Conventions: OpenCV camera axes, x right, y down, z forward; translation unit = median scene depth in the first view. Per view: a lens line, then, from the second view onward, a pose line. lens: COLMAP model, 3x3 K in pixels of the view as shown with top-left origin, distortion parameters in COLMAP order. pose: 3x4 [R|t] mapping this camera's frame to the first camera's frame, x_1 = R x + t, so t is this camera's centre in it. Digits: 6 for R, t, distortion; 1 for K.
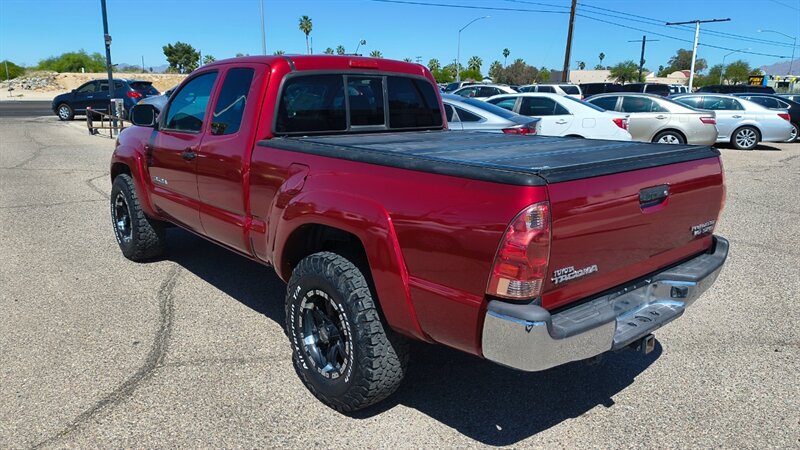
lens RADIAL K [[576.6, 0, 400.0], [0, 576.6, 225.0], [0, 0, 1]] dist [0.009183, 0.001658]
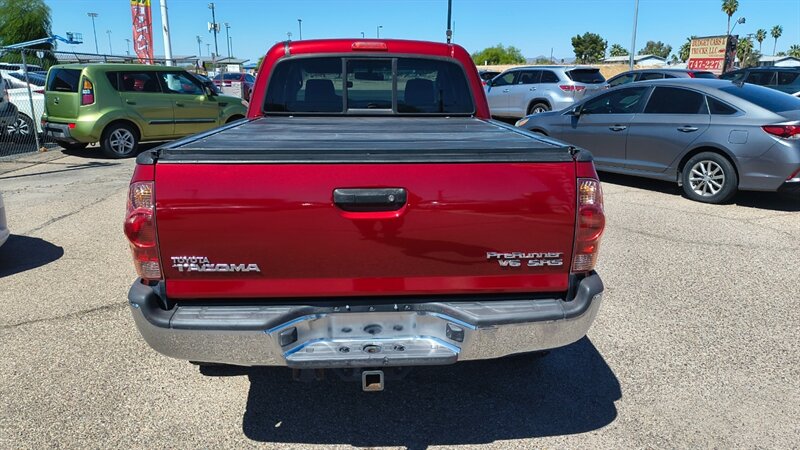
lens RADIAL K [[576.6, 0, 400.0], [0, 576.6, 225.0], [0, 0, 1]] dist [0.009183, 0.001658]
pose [[0.794615, 0.144997, -0.589545, 0.581887], [-0.135353, 0.988931, 0.060791, -0.041908], [0.591834, 0.031491, 0.805445, 0.235113]]
